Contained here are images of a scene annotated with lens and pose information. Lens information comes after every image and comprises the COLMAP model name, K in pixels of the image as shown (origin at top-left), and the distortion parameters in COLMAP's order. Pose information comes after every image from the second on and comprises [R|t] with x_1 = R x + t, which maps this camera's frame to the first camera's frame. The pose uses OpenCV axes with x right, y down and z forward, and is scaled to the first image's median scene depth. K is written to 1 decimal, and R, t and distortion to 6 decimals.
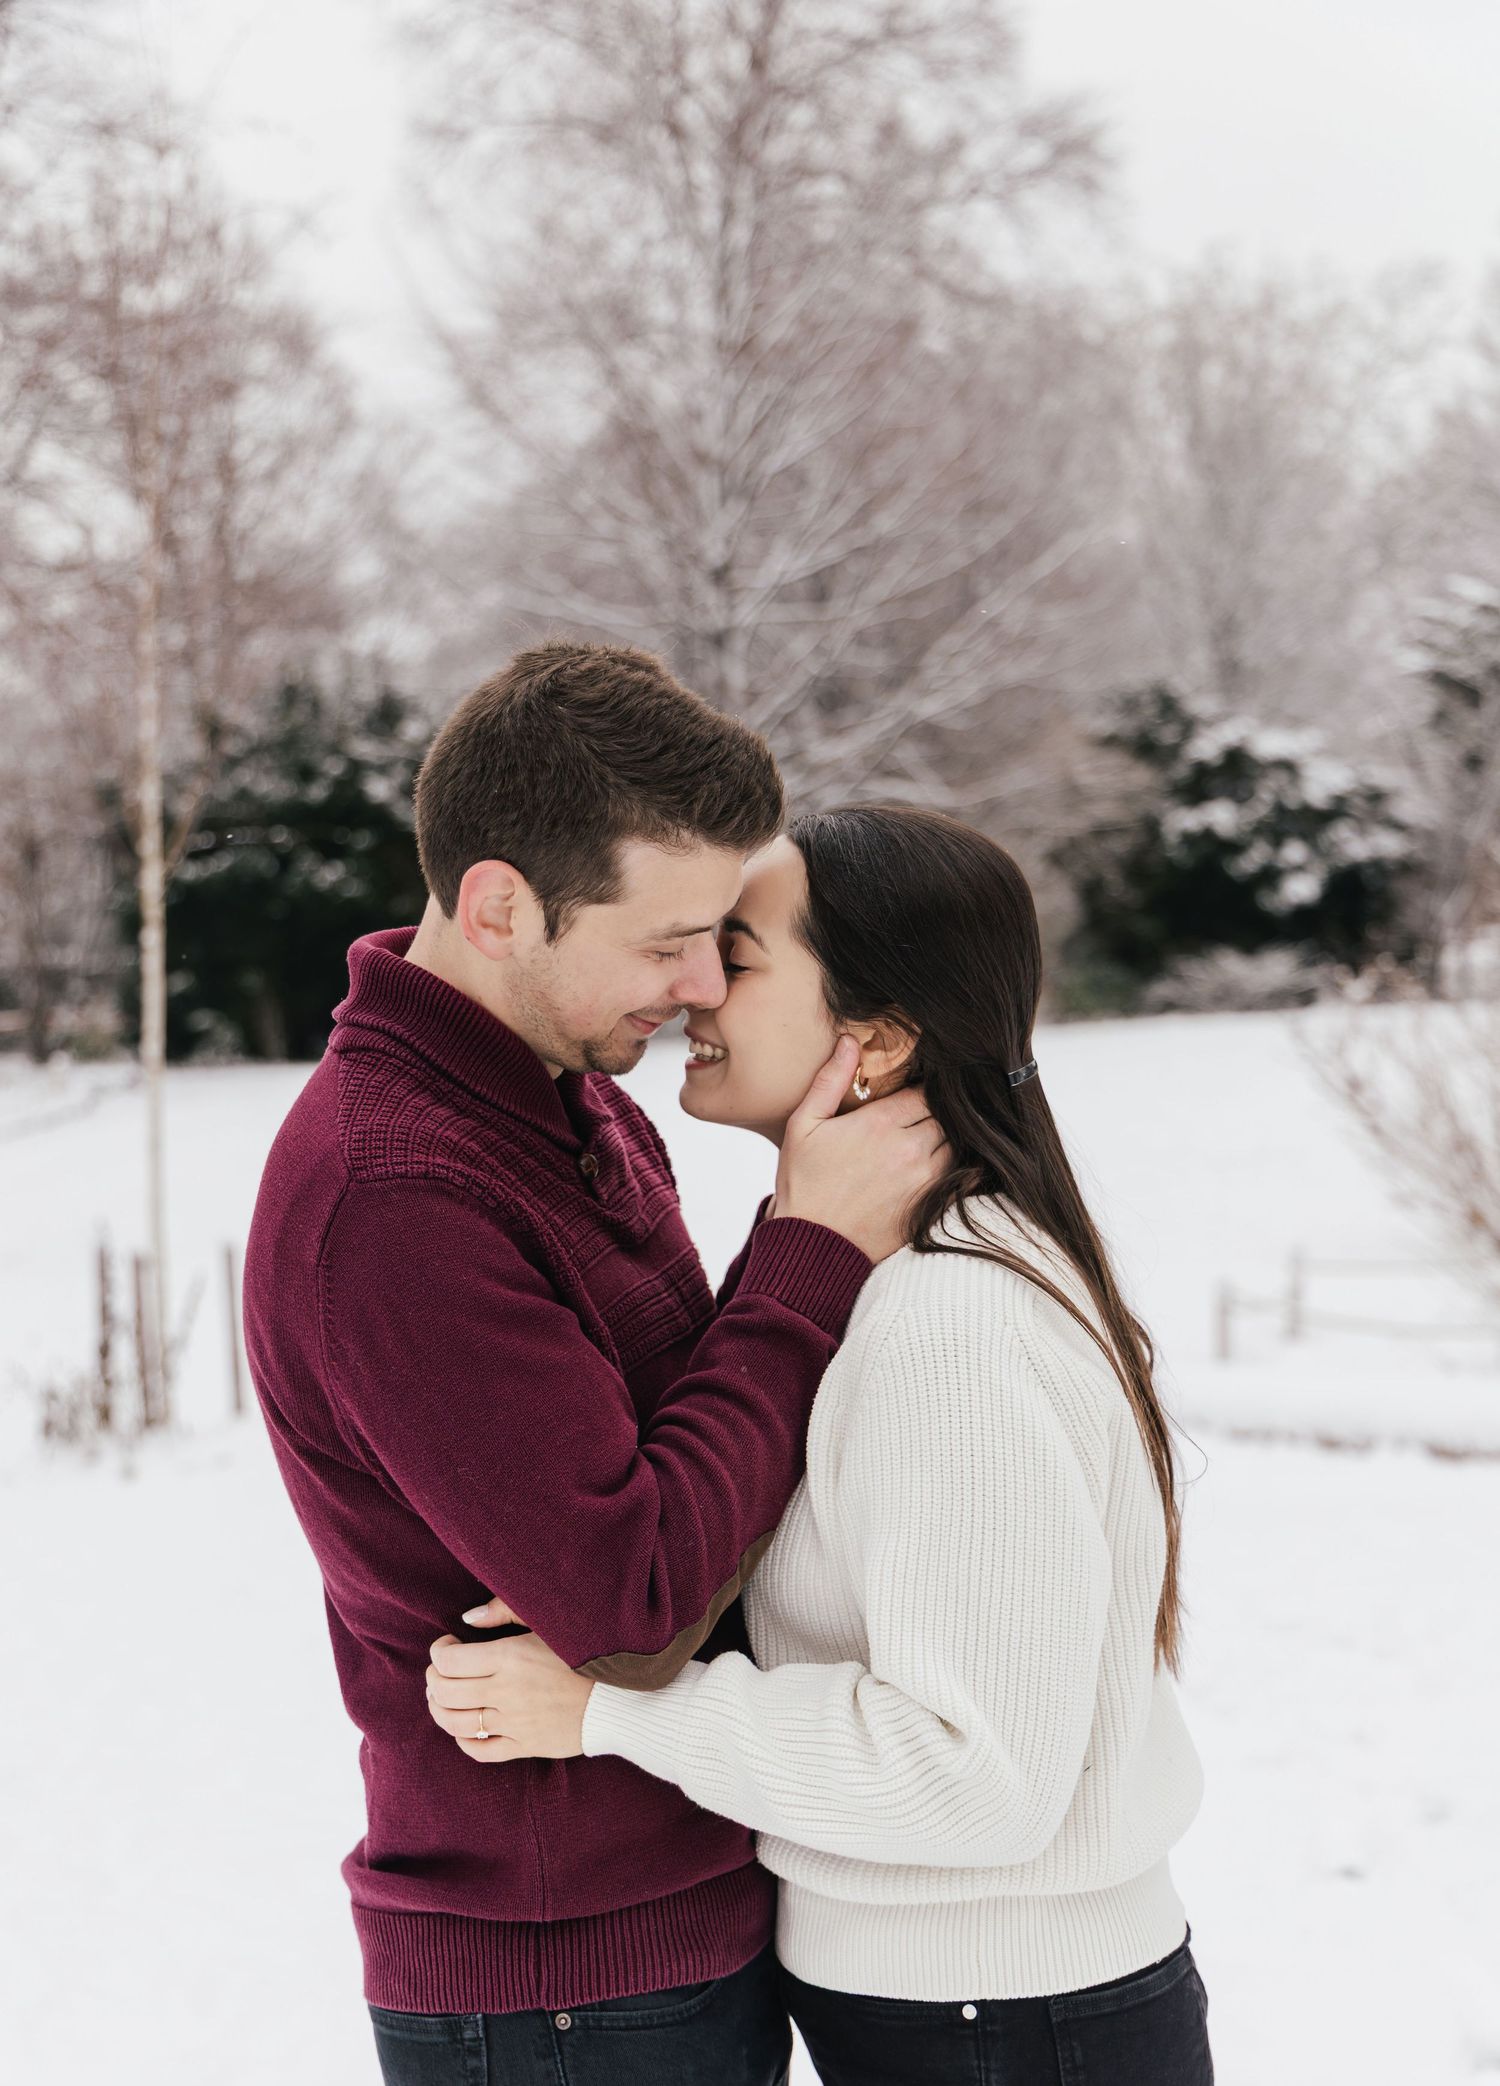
lens RADIAL K [[3294.5, 0, 749.3], [0, 3294.5, 1041.7], [0, 0, 1]] dist [0.040944, 0.000000]
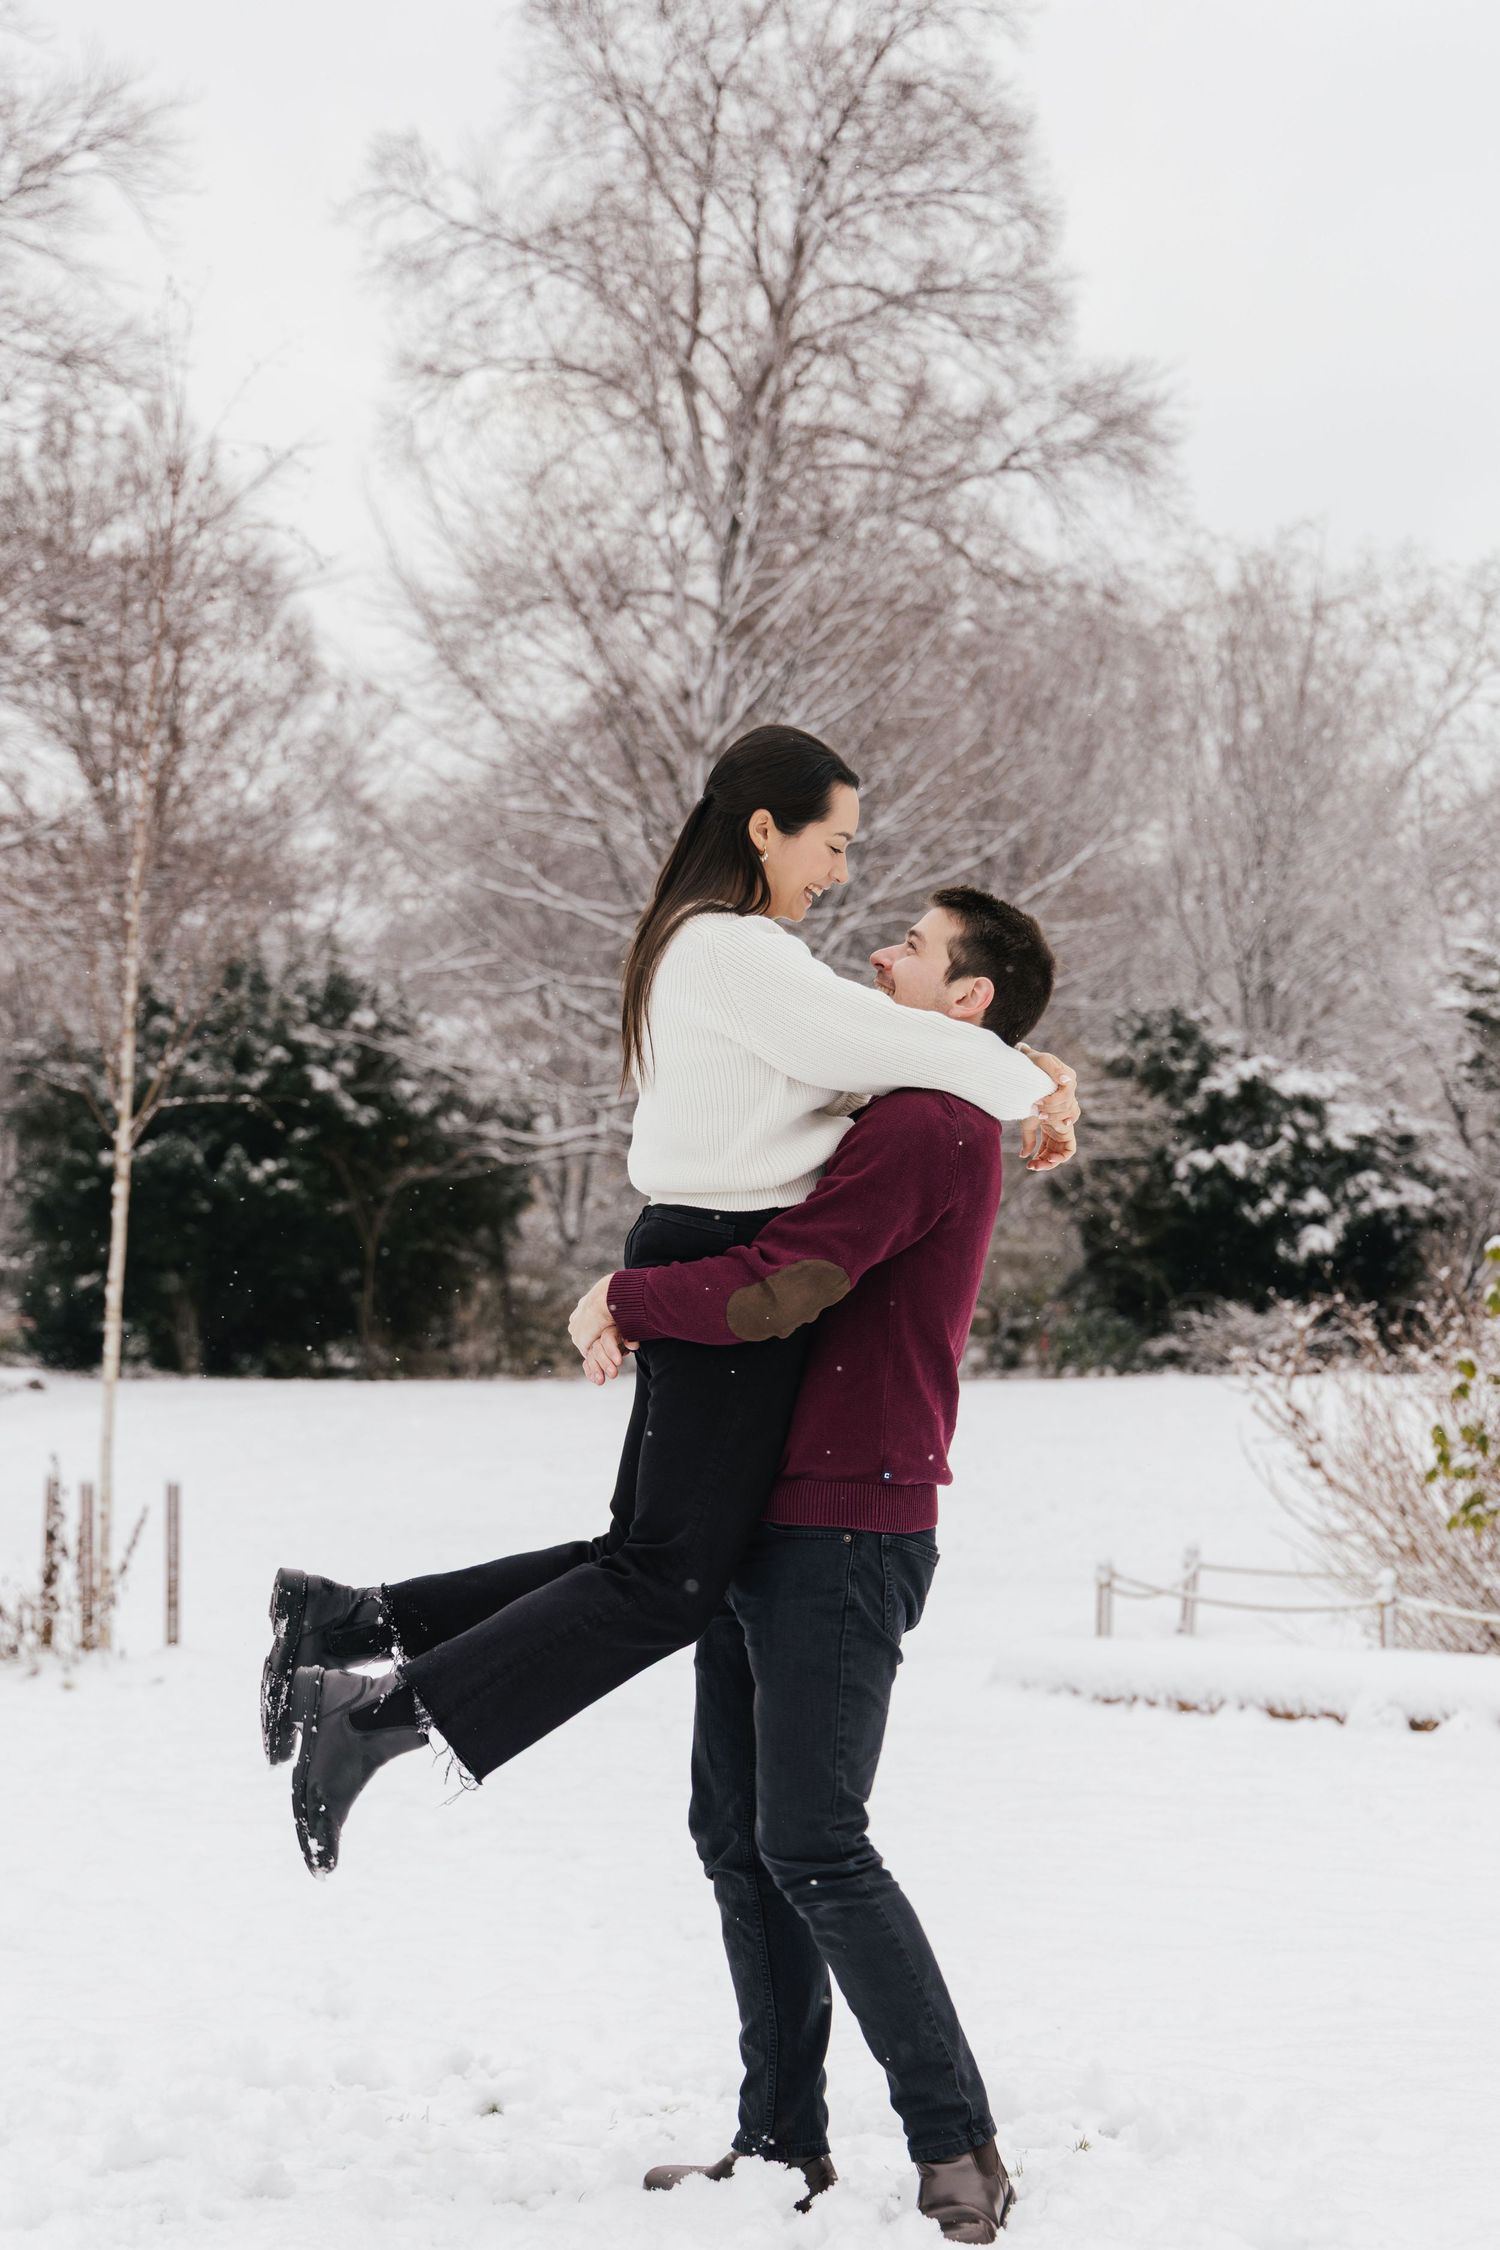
lens RADIAL K [[3041.1, 0, 752.0], [0, 3041.1, 1127.8], [0, 0, 1]] dist [-0.006546, 0.000000]
pose [[0.998471, 0.049616, 0.024356, -0.013658], [-0.048051, 0.996975, -0.061093, -0.018720], [-0.027314, 0.059830, 0.997835, 0.163470]]
